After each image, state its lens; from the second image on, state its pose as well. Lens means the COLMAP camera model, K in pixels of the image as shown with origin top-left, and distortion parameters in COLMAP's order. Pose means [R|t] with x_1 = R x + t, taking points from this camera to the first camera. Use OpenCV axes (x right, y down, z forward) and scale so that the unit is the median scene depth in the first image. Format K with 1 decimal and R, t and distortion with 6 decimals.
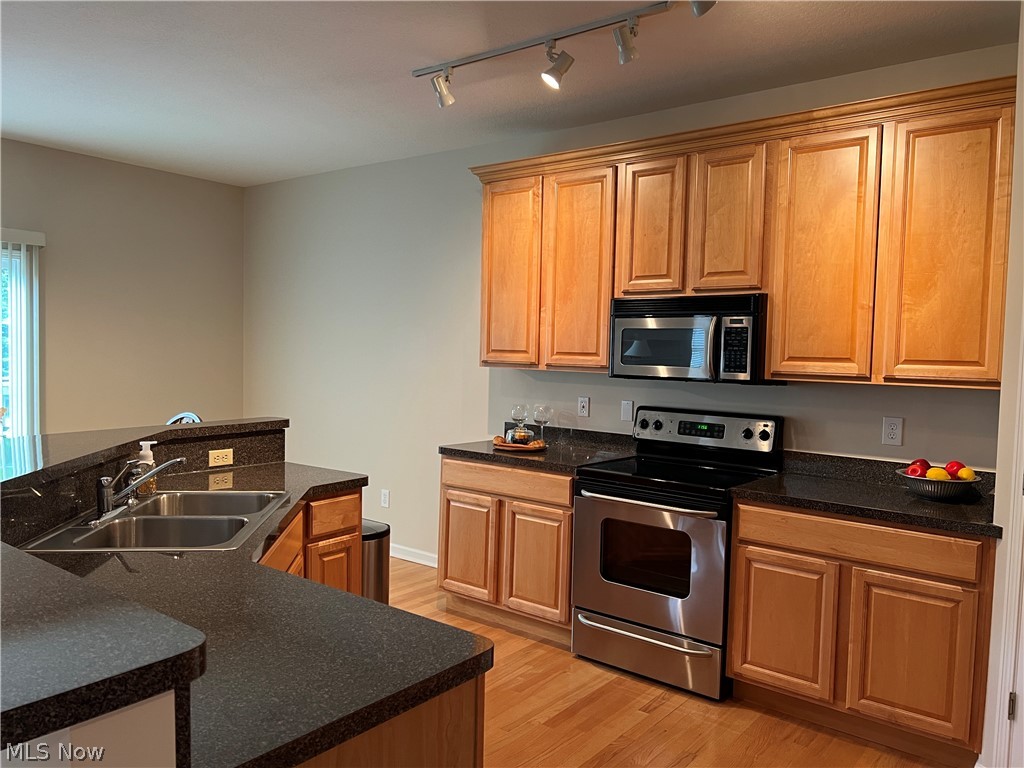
lens RADIAL K [[771.5, 0, 511.2], [0, 771.5, 385.4], [0, 0, 1]] dist [0.006489, -0.003931]
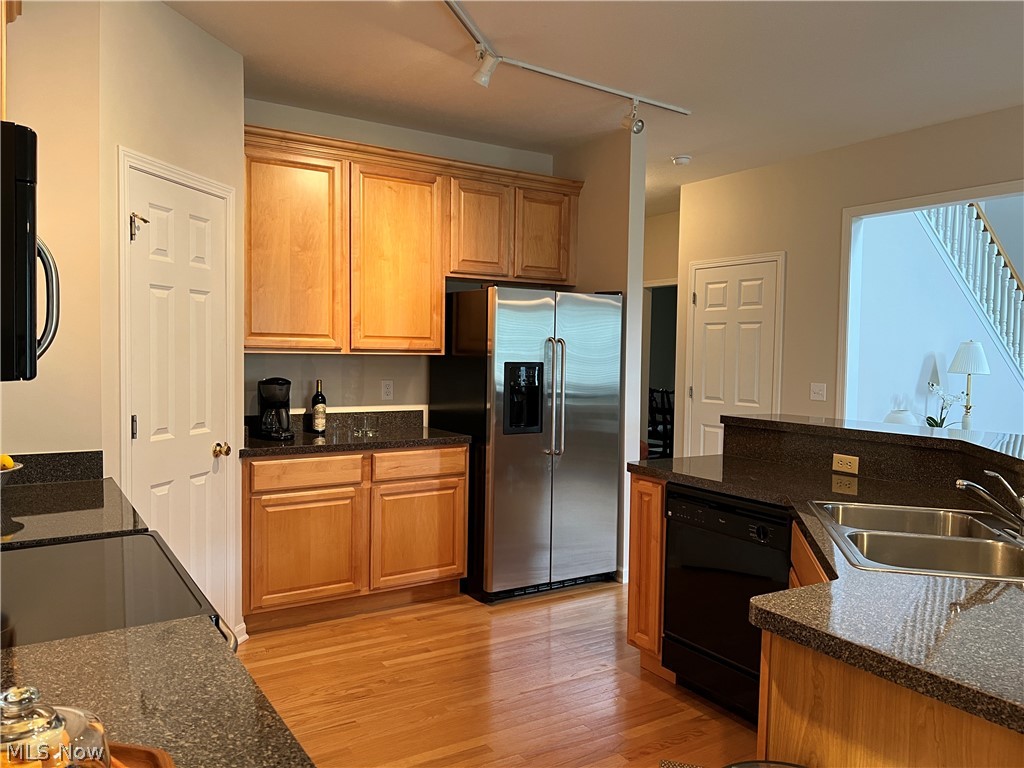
lens RADIAL K [[771.5, 0, 511.5], [0, 771.5, 383.2], [0, 0, 1]] dist [0.006489, -0.003931]
pose [[0.328070, -0.073948, 0.941755, -0.643022], [0.032093, 0.997228, 0.067124, -0.028451], [-0.944108, 0.008203, 0.329533, 0.249761]]
